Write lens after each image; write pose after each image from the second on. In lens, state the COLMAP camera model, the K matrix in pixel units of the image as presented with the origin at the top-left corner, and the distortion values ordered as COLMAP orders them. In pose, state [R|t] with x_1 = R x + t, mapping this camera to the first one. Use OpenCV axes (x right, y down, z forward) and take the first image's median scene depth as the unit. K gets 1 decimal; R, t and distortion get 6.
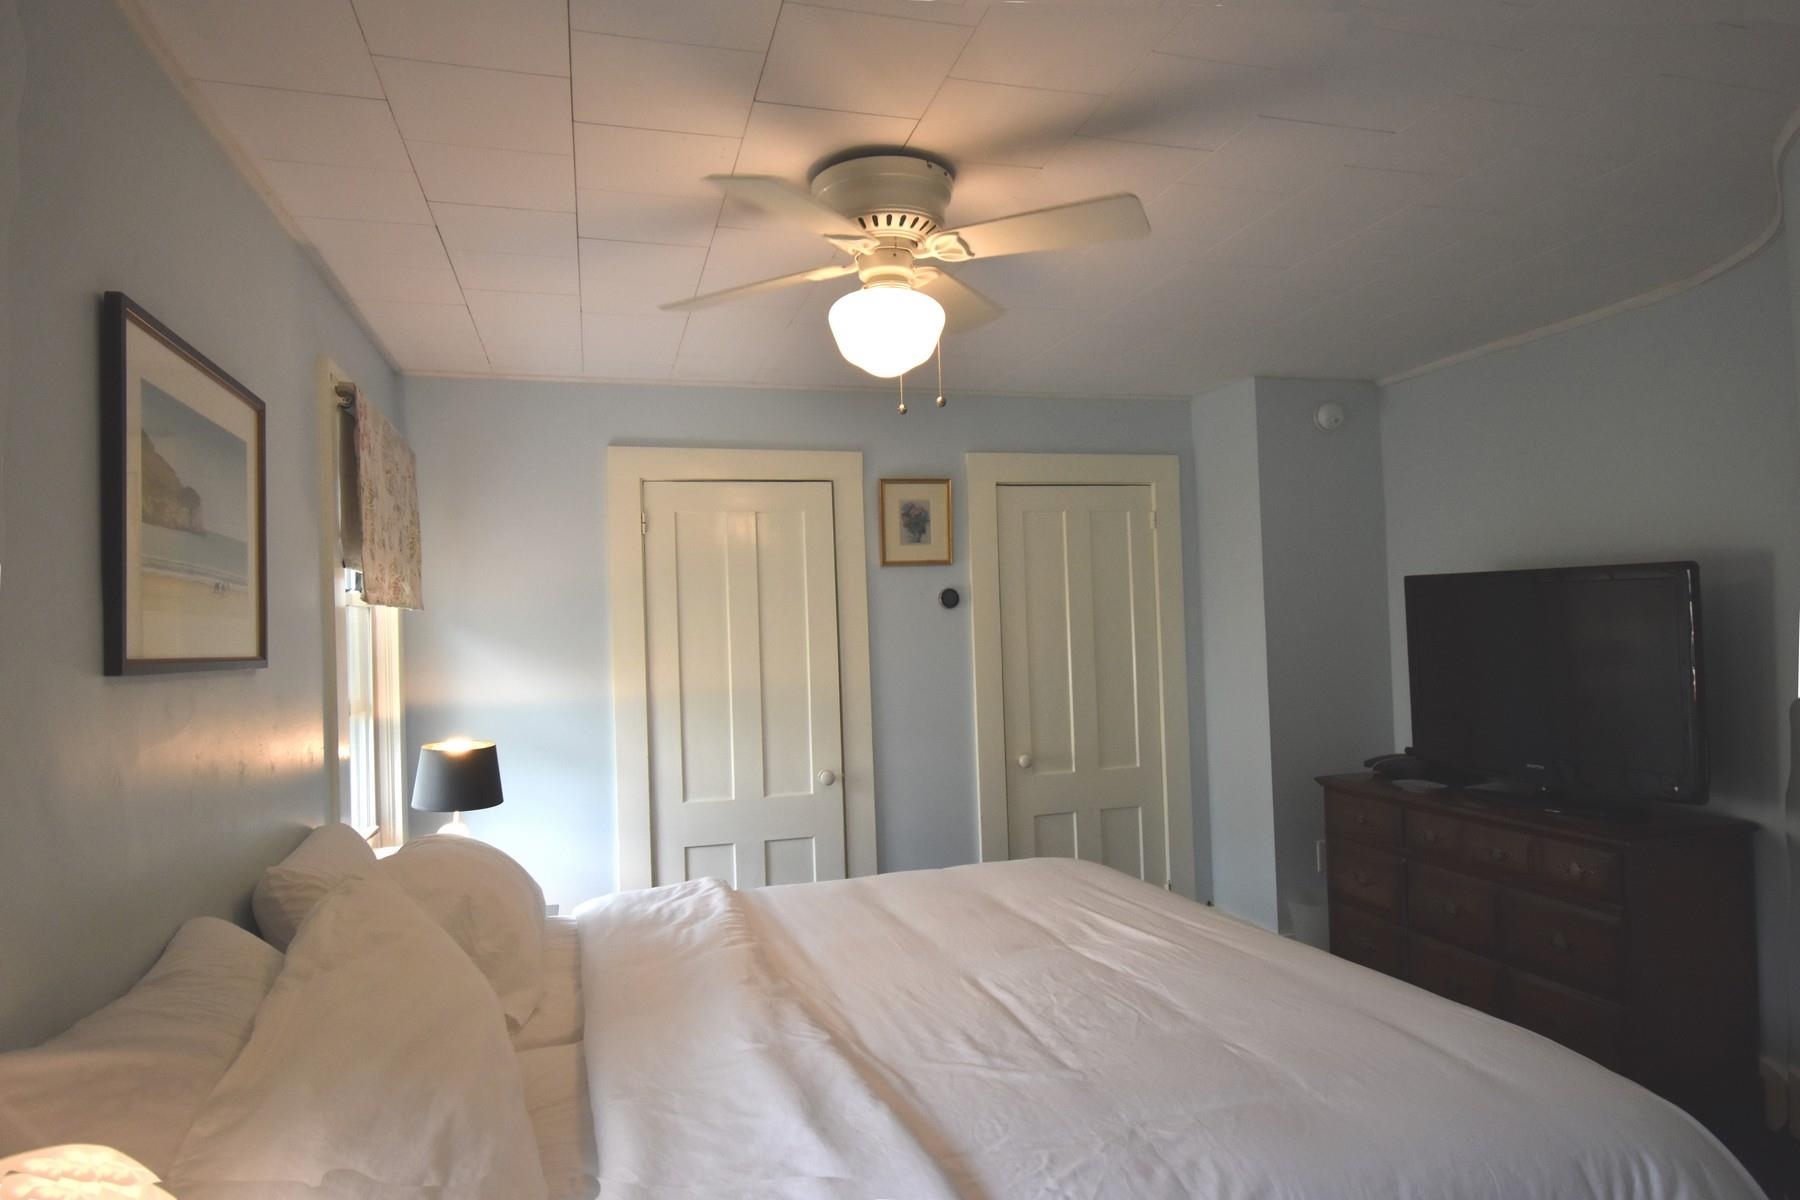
lens RADIAL K [[1084.0, 0, 907.4], [0, 1084.0, 595.5], [0, 0, 1]] dist [-0.000363, -0.025075]
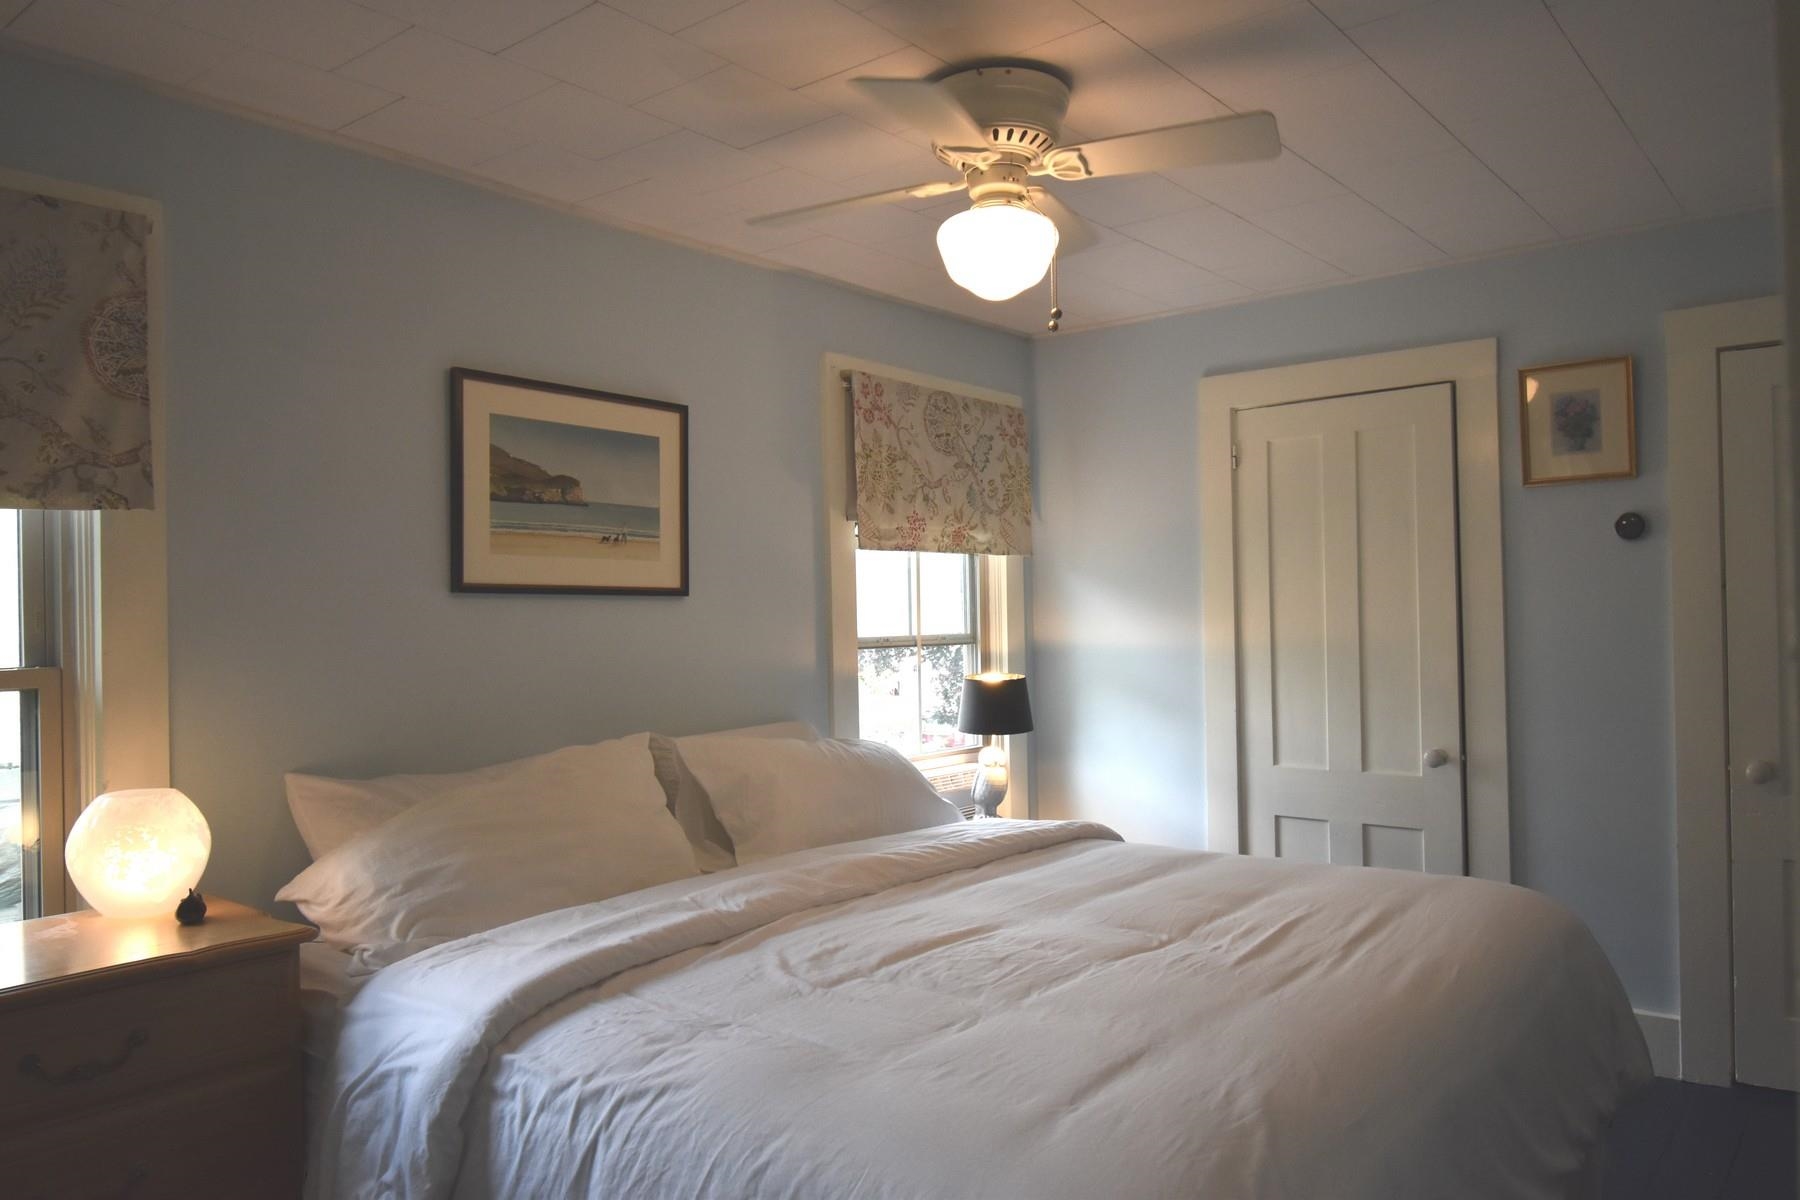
lens RADIAL K [[1256.8, 0, 900.0], [0, 1256.8, 600.0], [0, 0, 1]] dist [0.014569, -0.041784]
pose [[0.561752, 0.010754, -0.827236, 0.477498], [0.024377, 0.999266, 0.029544, 0.016049], [0.826946, -0.036762, 0.561078, 0.166150]]
